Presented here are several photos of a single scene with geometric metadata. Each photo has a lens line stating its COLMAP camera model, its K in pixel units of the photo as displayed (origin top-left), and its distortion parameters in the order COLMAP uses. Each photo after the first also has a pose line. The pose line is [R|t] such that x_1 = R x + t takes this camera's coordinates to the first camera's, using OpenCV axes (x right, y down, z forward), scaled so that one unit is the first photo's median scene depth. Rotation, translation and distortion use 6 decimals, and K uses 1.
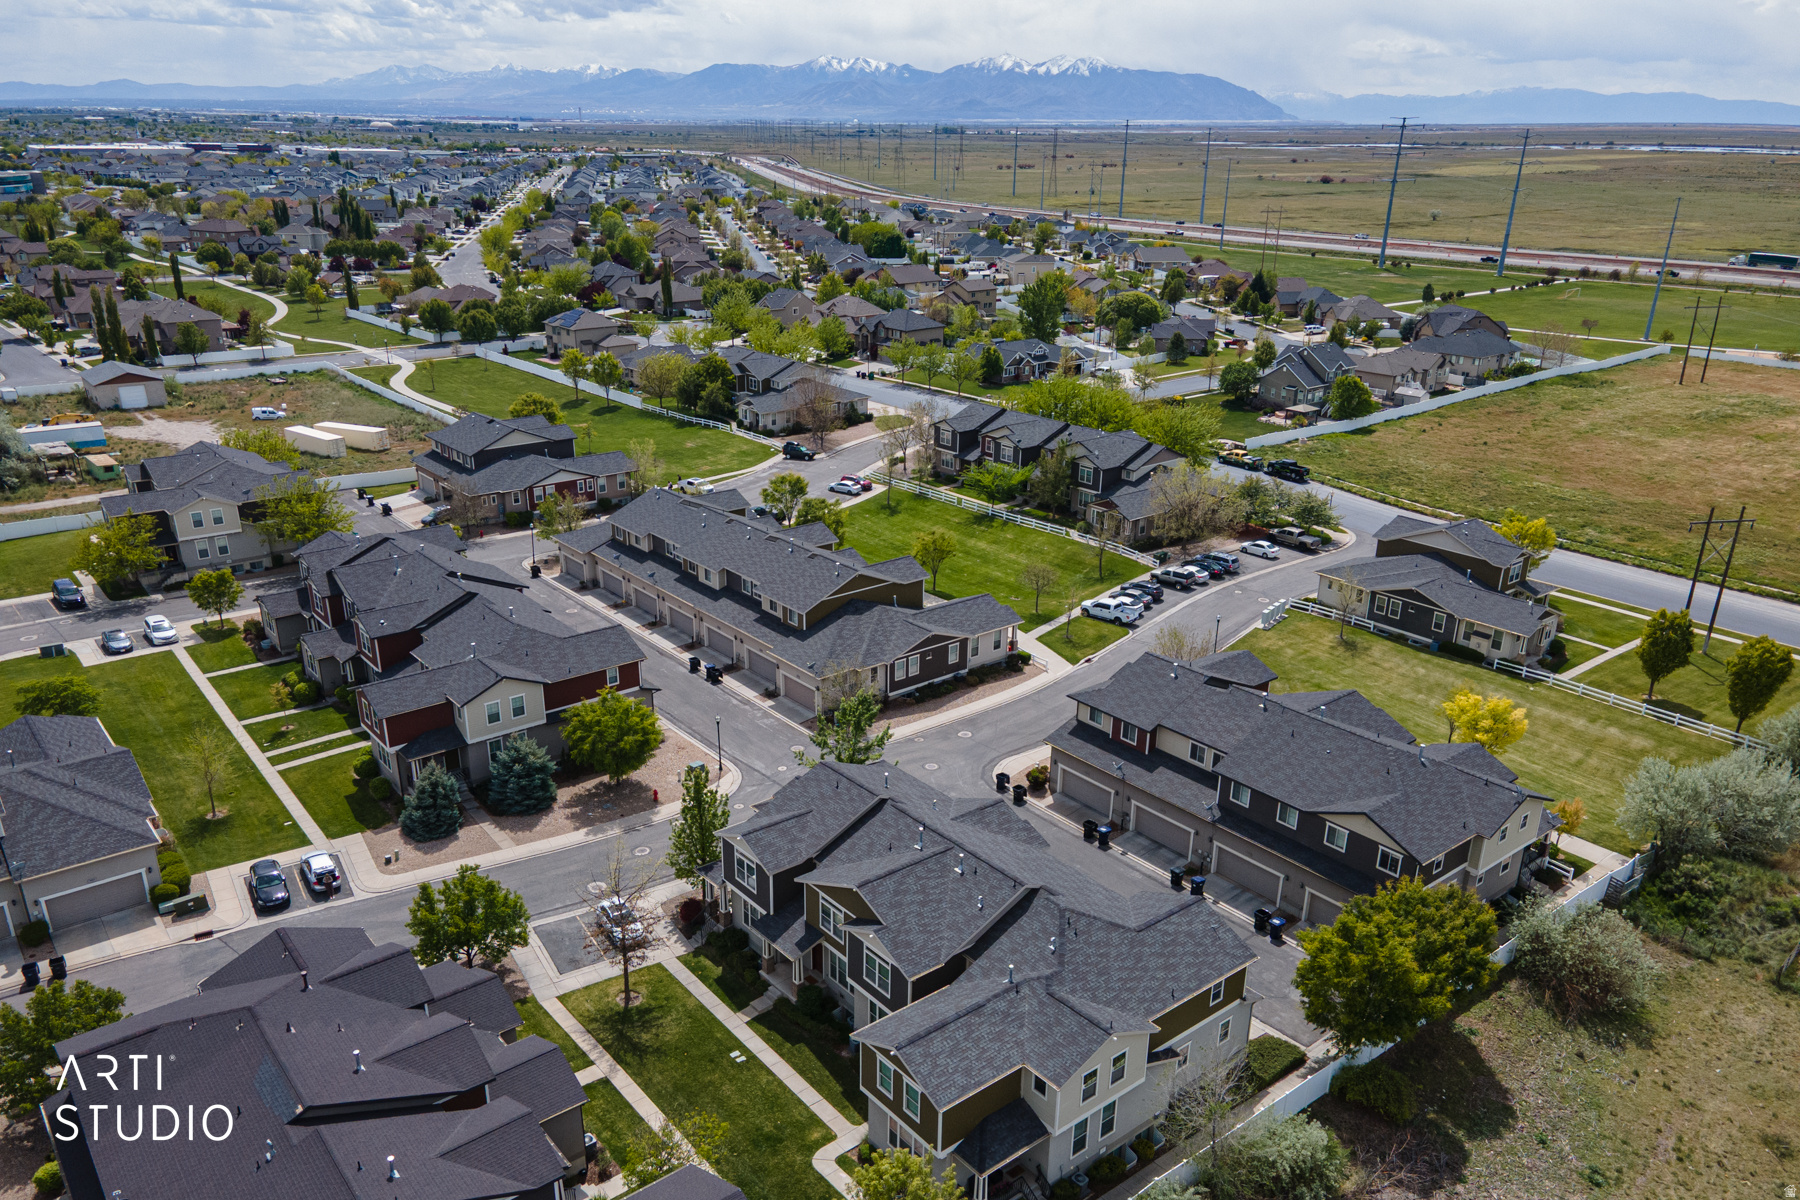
lens RADIAL K [[1319.8, 0, 876.4], [0, 1319.8, 633.8], [0, 0, 1]] dist [0.034605, 0.035320]
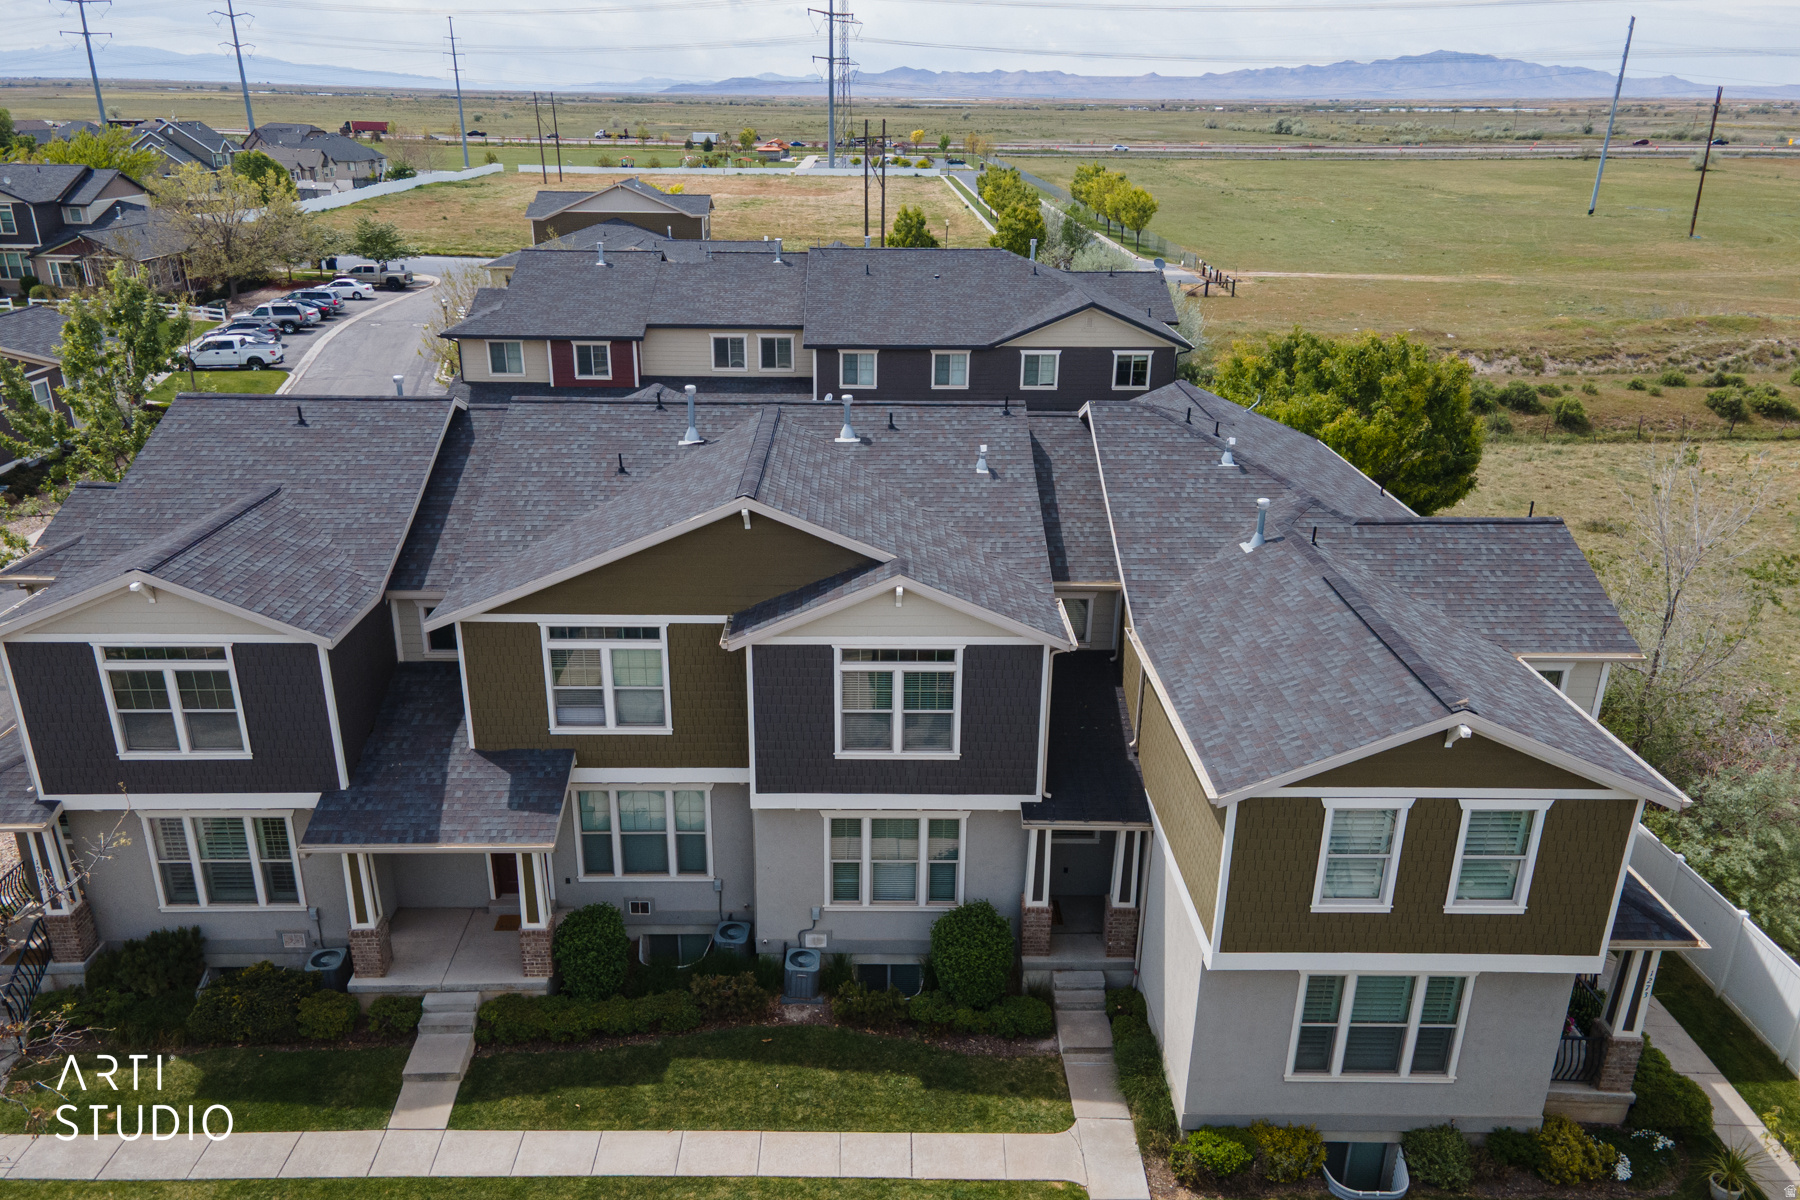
lens RADIAL K [[1308.9, 0, 879.2], [0, 1308.9, 642.8], [0, 0, 1]] dist [0.036897, 0.012145]
pose [[0.614676, -0.305647, 0.727154, -0.131329], [0.280559, 0.946305, 0.160602, 0.101786], [-0.737197, 0.105291, 0.667424, 0.428952]]
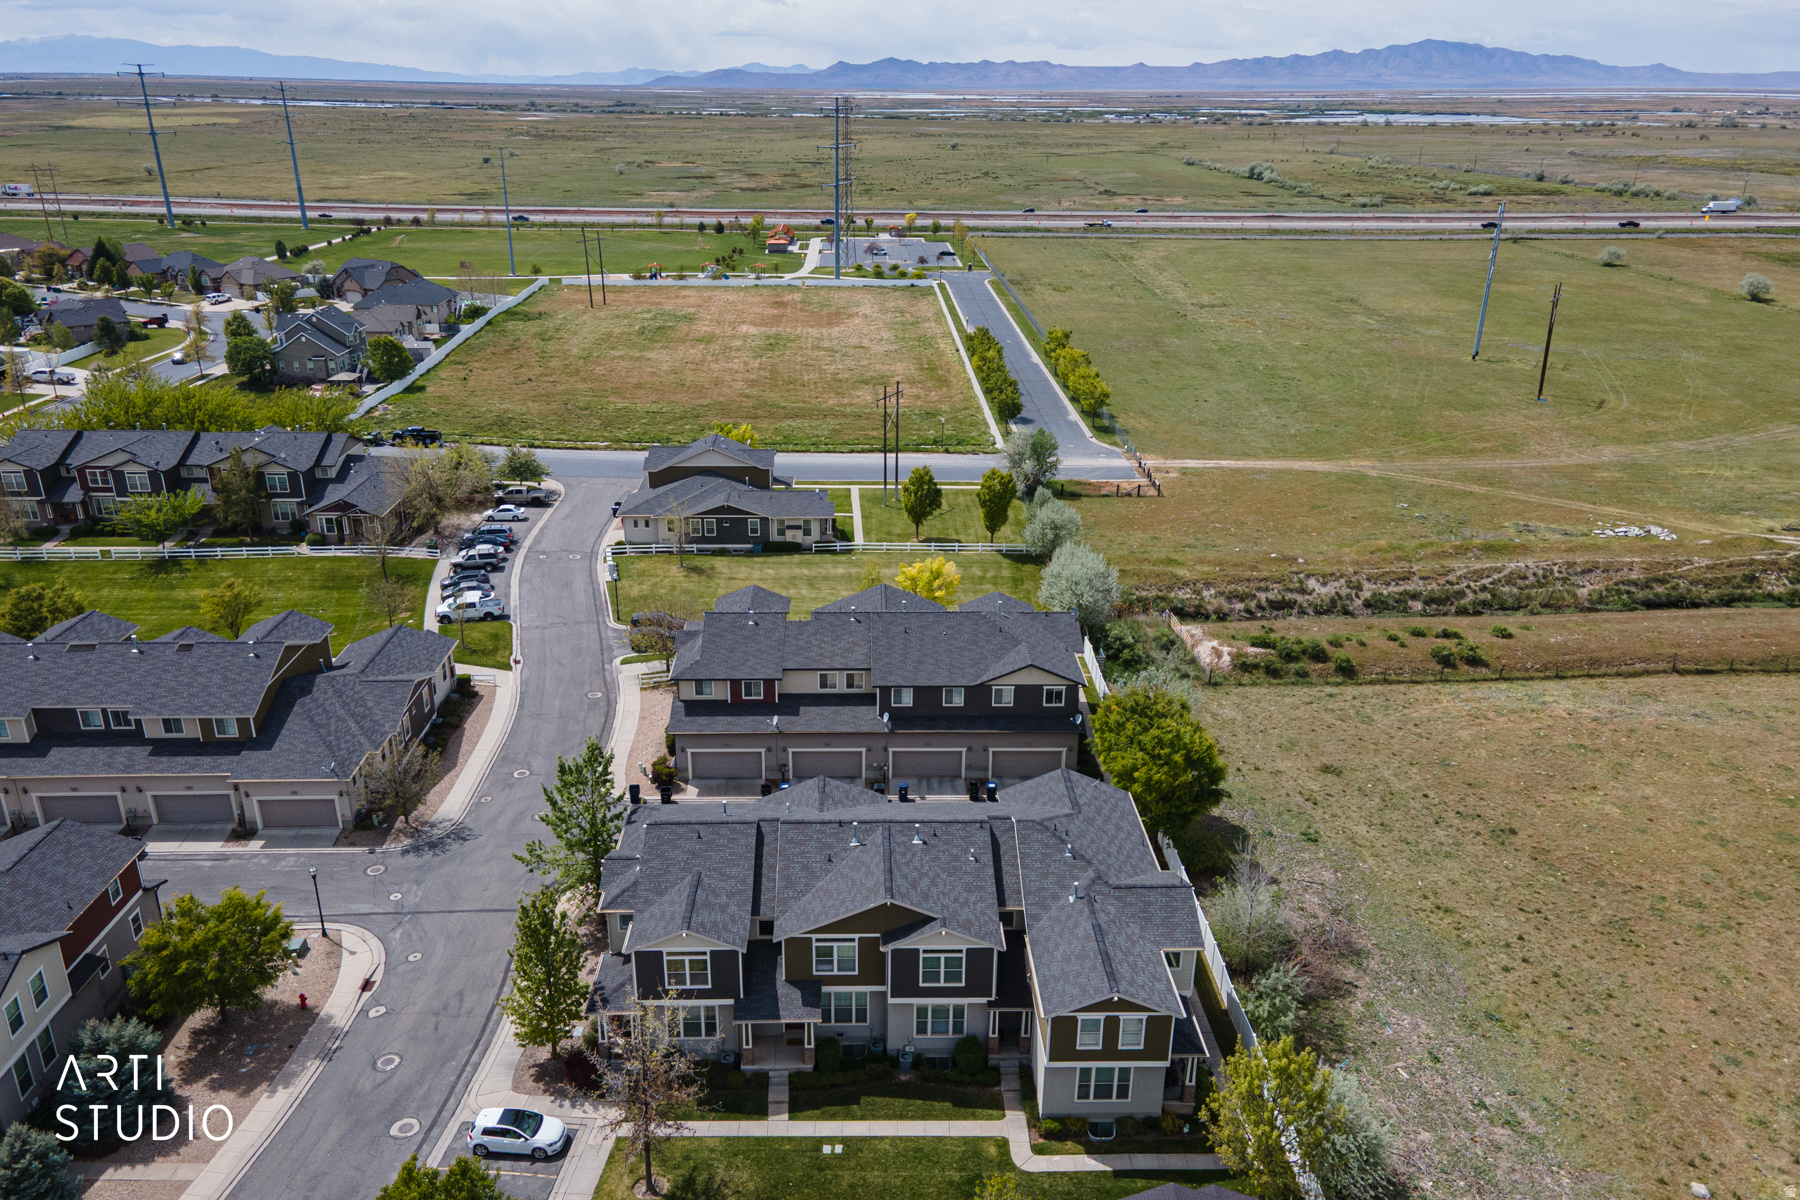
lens RADIAL K [[1319.8, 0, 876.4], [0, 1319.8, 633.8], [0, 0, 1]] dist [0.034605, 0.035320]
pose [[0.609022, -0.308873, 0.730541, -0.352654], [0.287027, 0.944460, 0.160035, -0.073323], [-0.739397, 0.112221, 0.663852, 0.211012]]
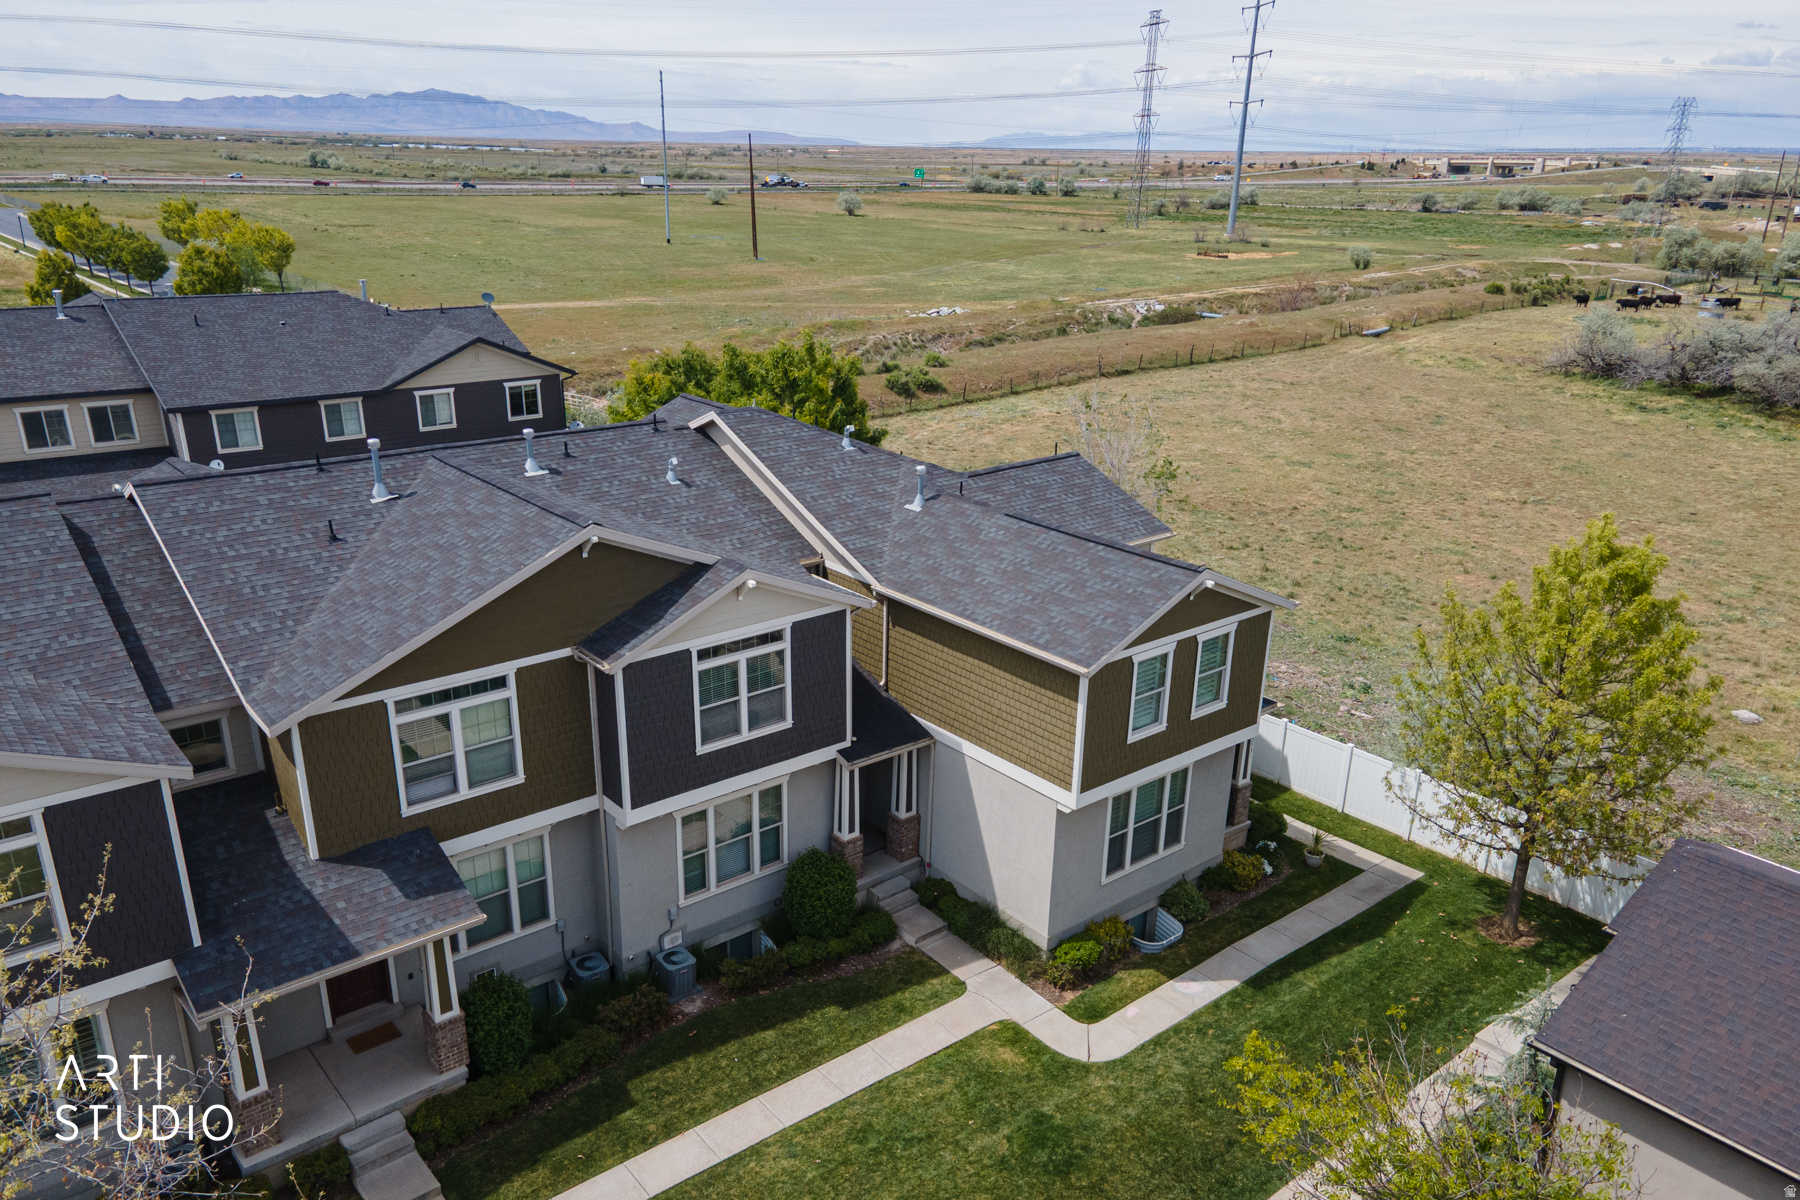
lens RADIAL K [[1314.2, 0, 886.0], [0, 1314.2, 665.3], [0, 0, 1]] dist [0.031250, 0.040645]
pose [[-0.010320, -0.375422, 0.926796, -0.185746], [0.346826, 0.867966, 0.355453, 0.072442], [-0.937873, 0.325106, 0.121249, 0.503542]]
